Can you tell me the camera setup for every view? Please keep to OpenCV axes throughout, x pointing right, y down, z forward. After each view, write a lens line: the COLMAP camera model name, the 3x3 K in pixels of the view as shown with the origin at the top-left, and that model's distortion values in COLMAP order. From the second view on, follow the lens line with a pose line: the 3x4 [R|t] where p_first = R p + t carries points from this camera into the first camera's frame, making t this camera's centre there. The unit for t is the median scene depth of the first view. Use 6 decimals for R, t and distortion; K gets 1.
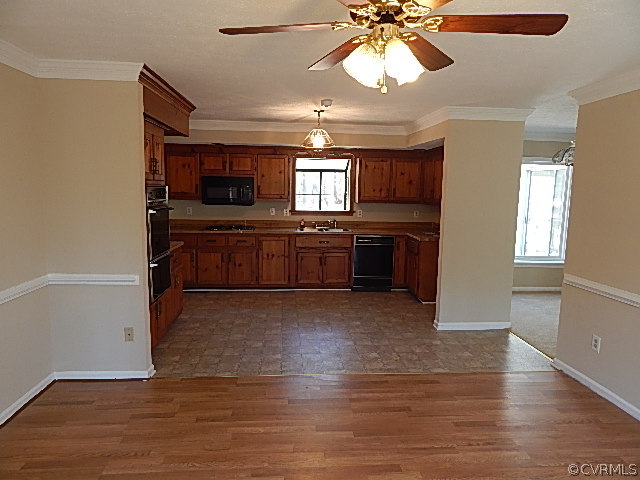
lens RADIAL K [[422.1, 0, 319.8], [0, 422.1, 236.3], [0, 0, 1]] dist [0.004405, -0.001491]
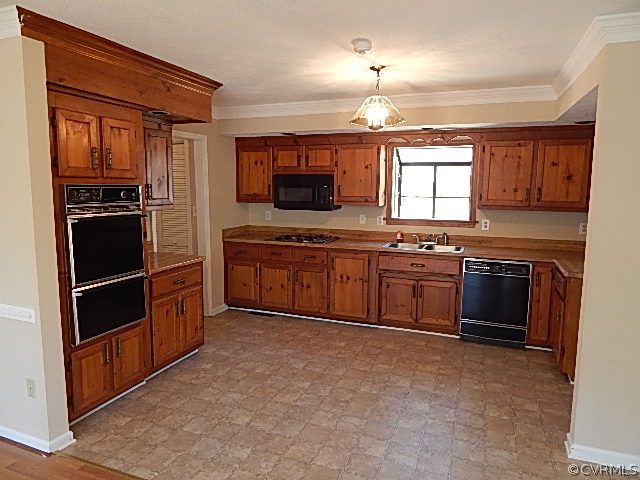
lens RADIAL K [[422.1, 0, 319.8], [0, 422.1, 236.3], [0, 0, 1]] dist [0.004405, -0.001491]
pose [[0.899953, 0.042011, -0.433958, 0.163264], [-0.043946, 0.999018, 0.005577, -0.030133], [0.433766, 0.014051, 0.900916, 0.294847]]
